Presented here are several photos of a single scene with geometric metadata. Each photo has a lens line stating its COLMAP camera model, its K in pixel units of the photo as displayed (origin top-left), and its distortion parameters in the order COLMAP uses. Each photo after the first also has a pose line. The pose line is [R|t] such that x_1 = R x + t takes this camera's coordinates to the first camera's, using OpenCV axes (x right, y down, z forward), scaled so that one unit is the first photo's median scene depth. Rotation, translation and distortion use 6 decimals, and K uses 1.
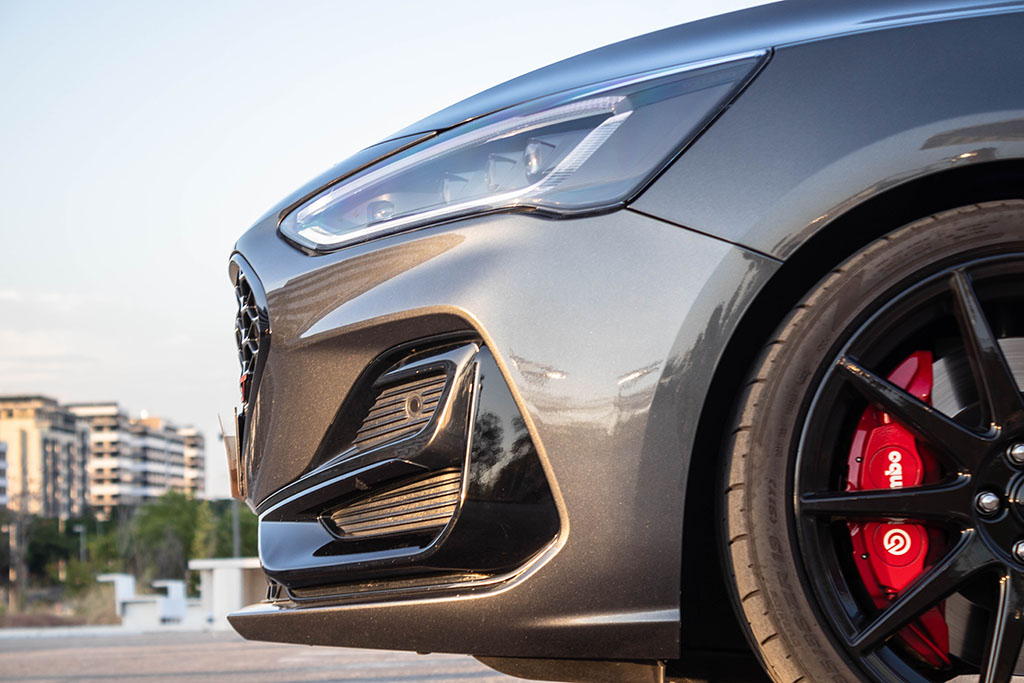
lens RADIAL K [[2578.0, 0, 515.1], [0, 2578.0, 343.4], [0, 0, 1]] dist [0.119903, 0.000000]
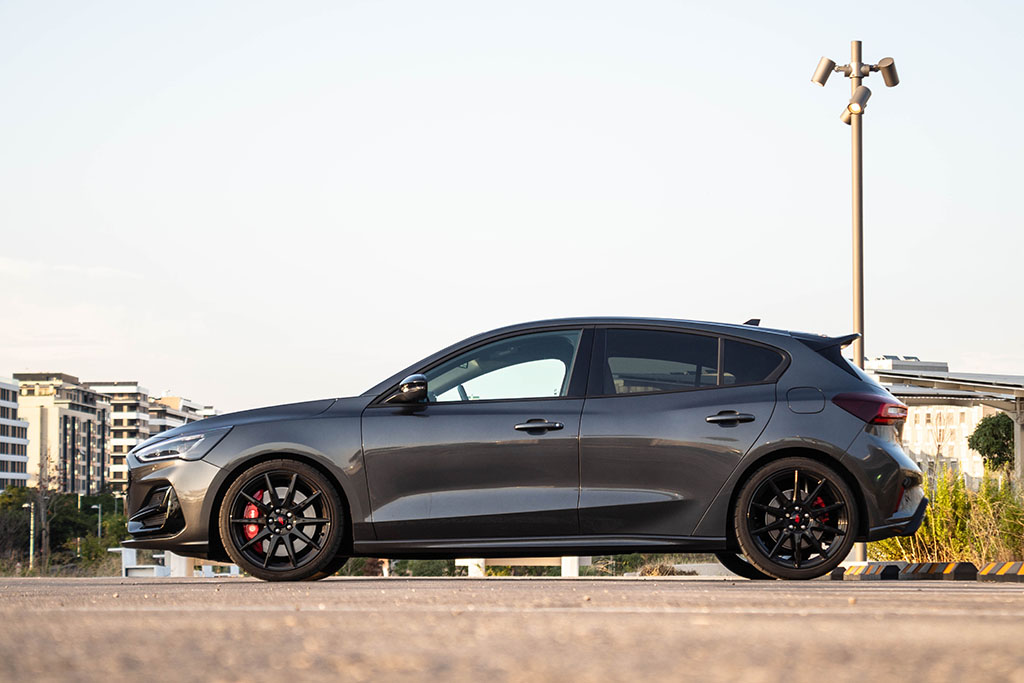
lens RADIAL K [[2578.0, 0, 514.7], [0, 2578.0, 346.1], [0, 0, 1]] dist [0.119903, 0.000000]
pose [[0.999774, 0.019785, -0.007829, 0.018450], [-0.019734, 0.999784, 0.006546, -0.008547], [0.007957, -0.006390, 0.999948, -0.106884]]
